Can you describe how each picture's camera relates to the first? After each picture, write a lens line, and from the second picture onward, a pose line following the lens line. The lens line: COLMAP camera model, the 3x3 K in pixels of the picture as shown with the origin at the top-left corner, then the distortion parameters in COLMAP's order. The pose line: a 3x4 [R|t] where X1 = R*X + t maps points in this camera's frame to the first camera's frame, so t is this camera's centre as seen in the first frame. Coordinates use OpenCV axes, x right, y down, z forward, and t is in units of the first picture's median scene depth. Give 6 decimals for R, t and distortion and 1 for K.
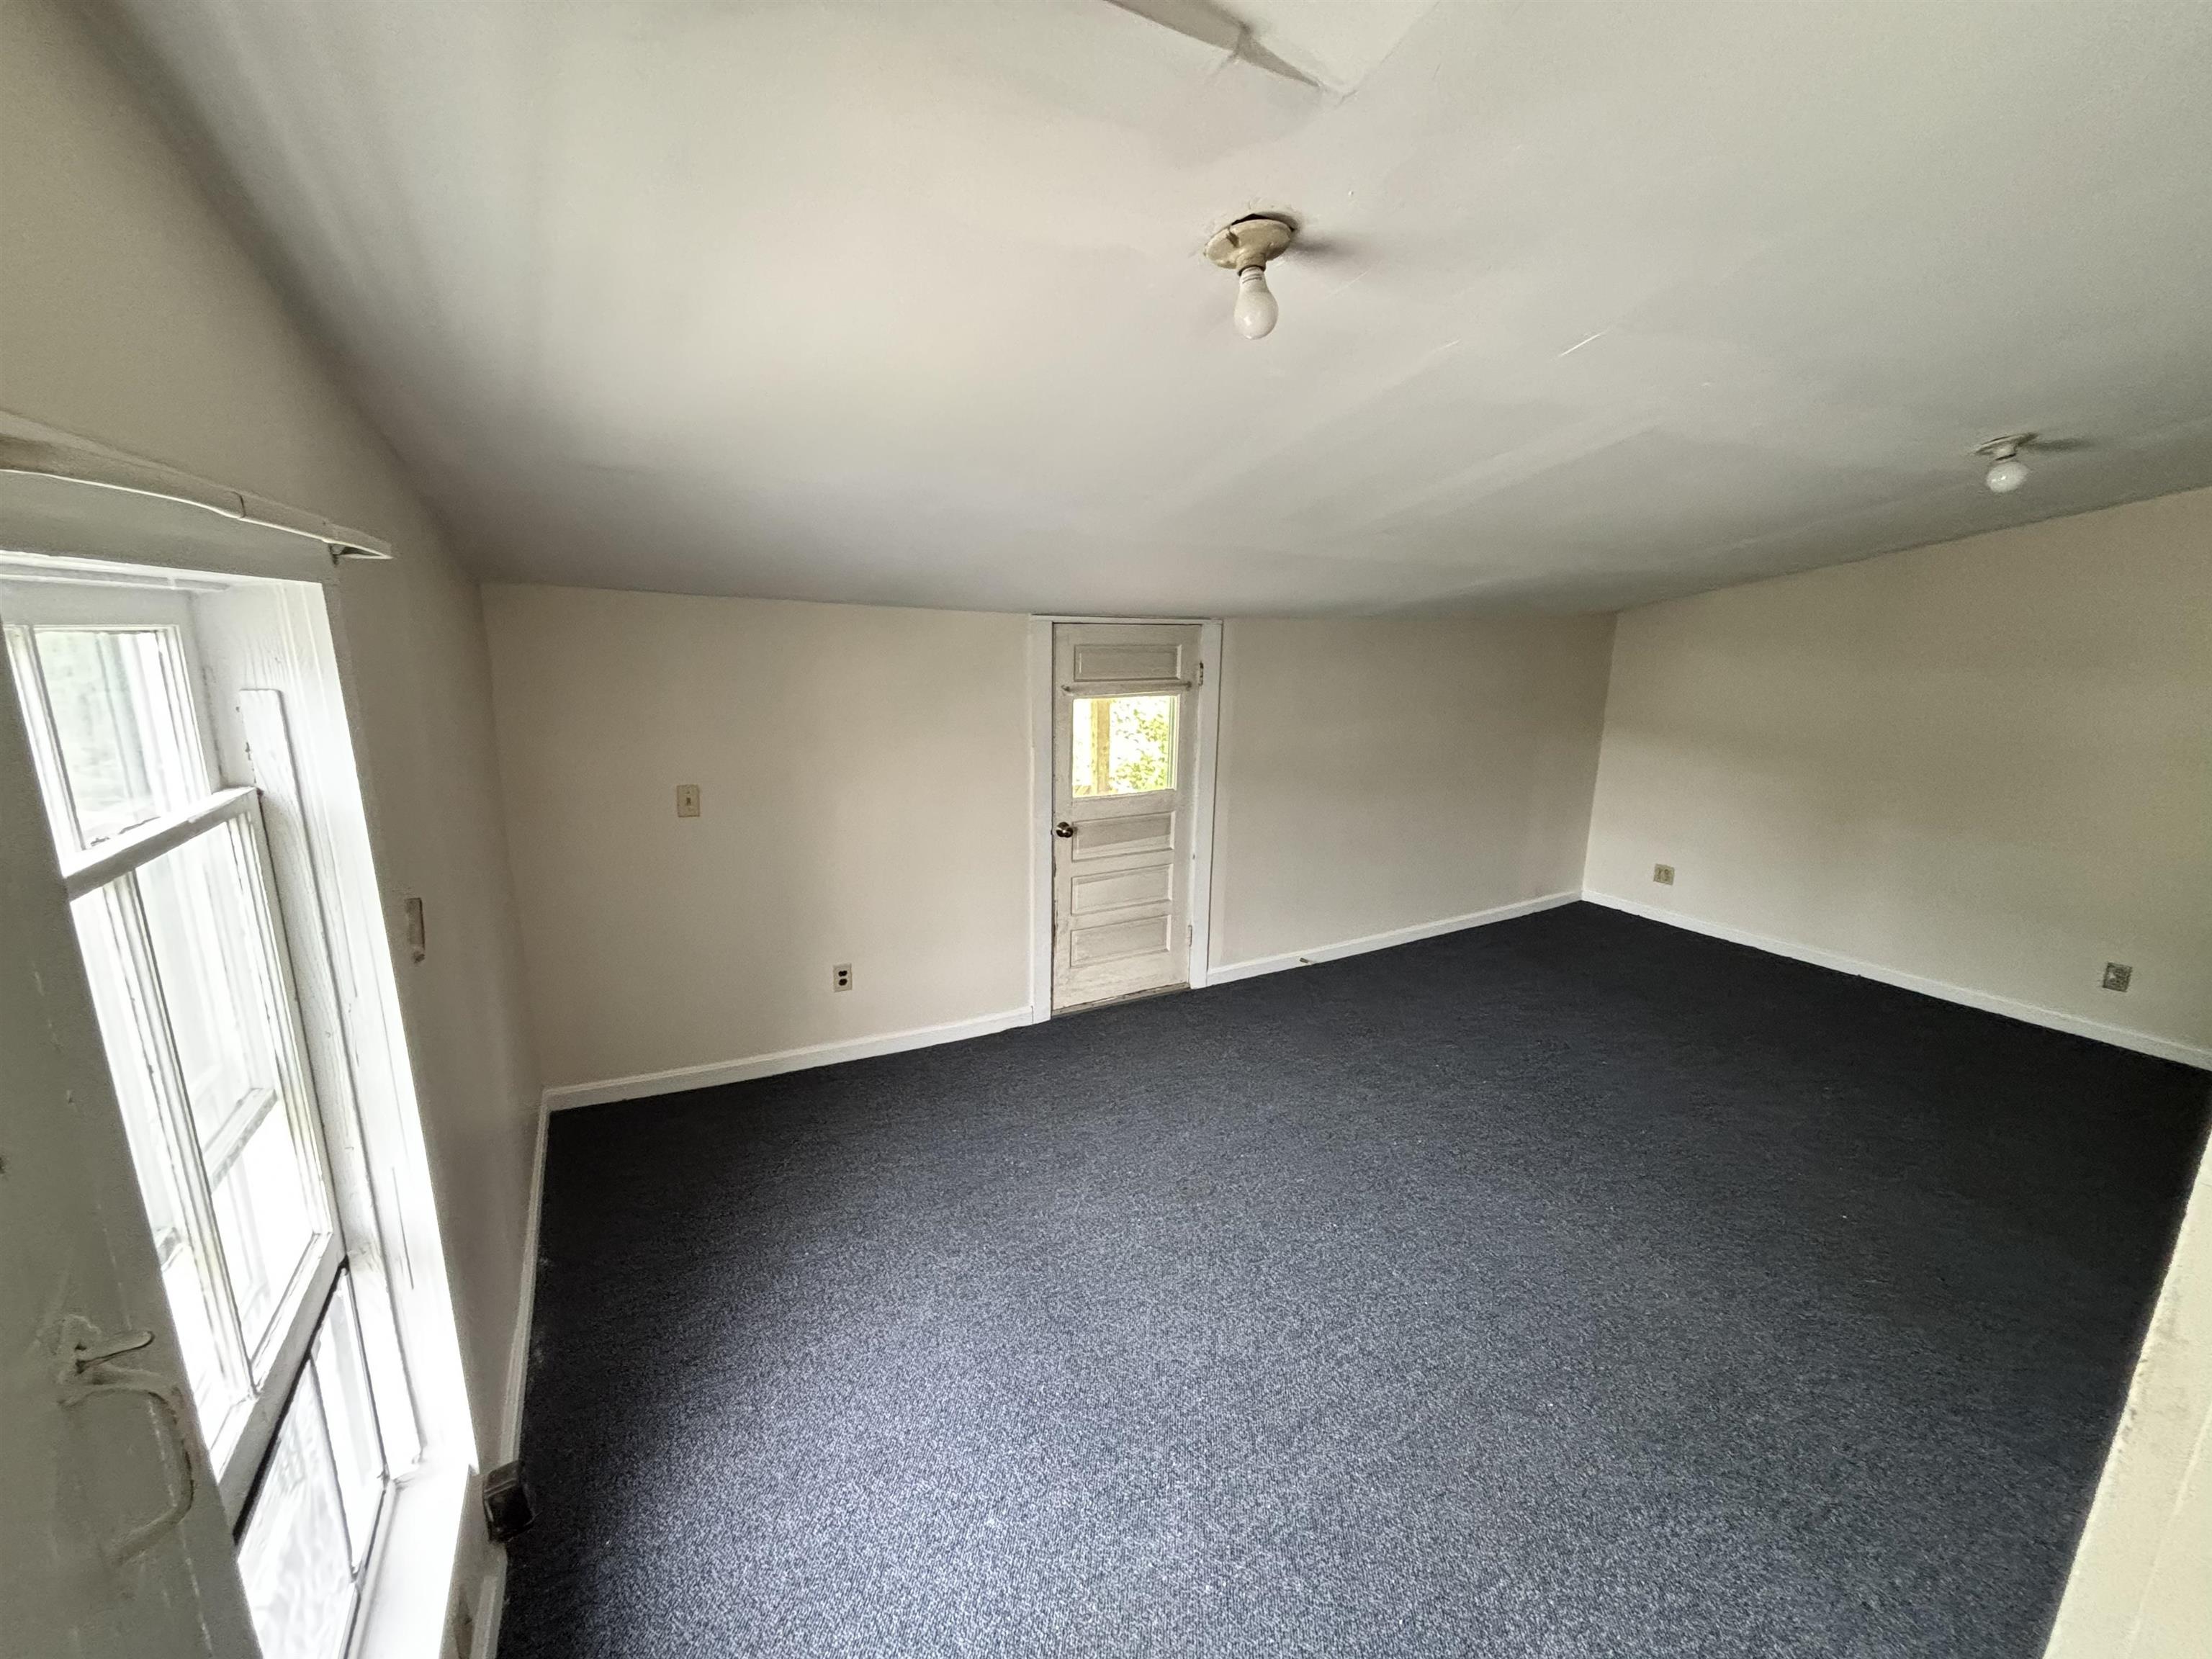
lens RADIAL K [[894.2, 0, 1106.2], [0, 894.2, 819.1], [0, 0, 1]] dist [0.013200, -0.000181]
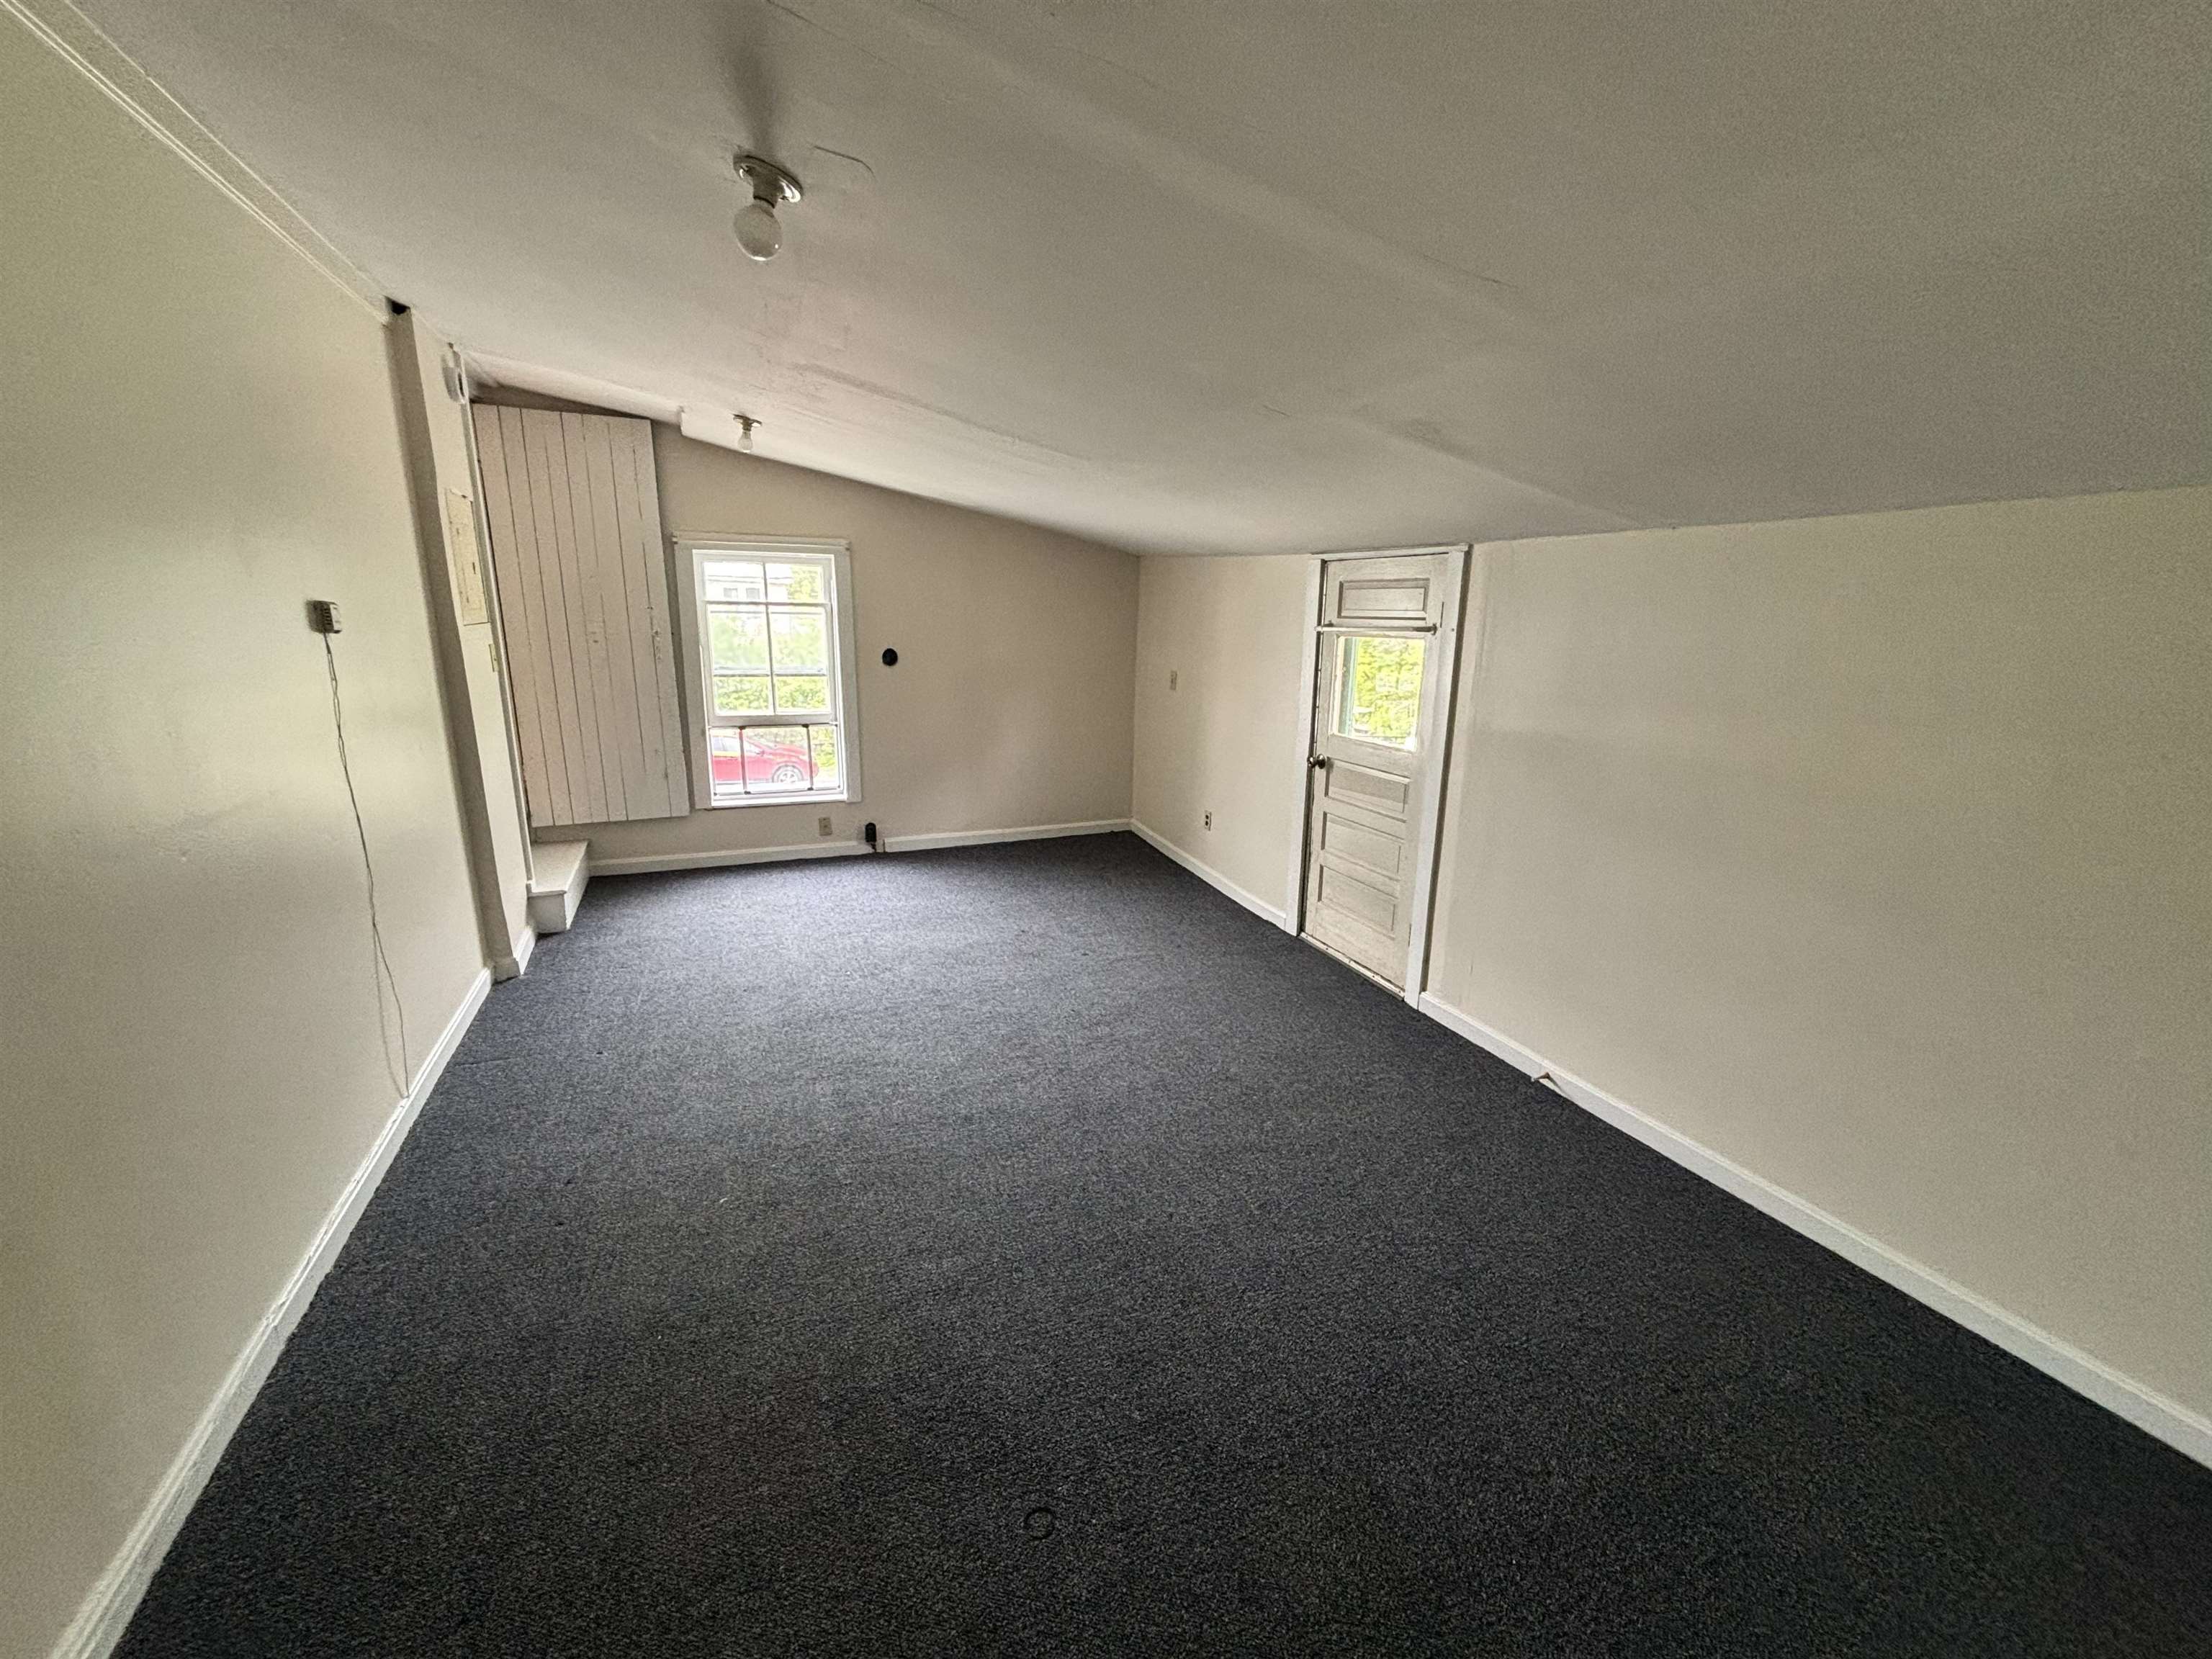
lens RADIAL K [[894.2, 0, 1105.7], [0, 894.2, 830.3], [0, 0, 1]] dist [0.013200, -0.000181]
pose [[-0.109755, 0.220758, -0.969134, 1.015014], [-0.234533, 0.941741, 0.241079, -0.105992], [0.965893, 0.253753, -0.051586, 0.831865]]
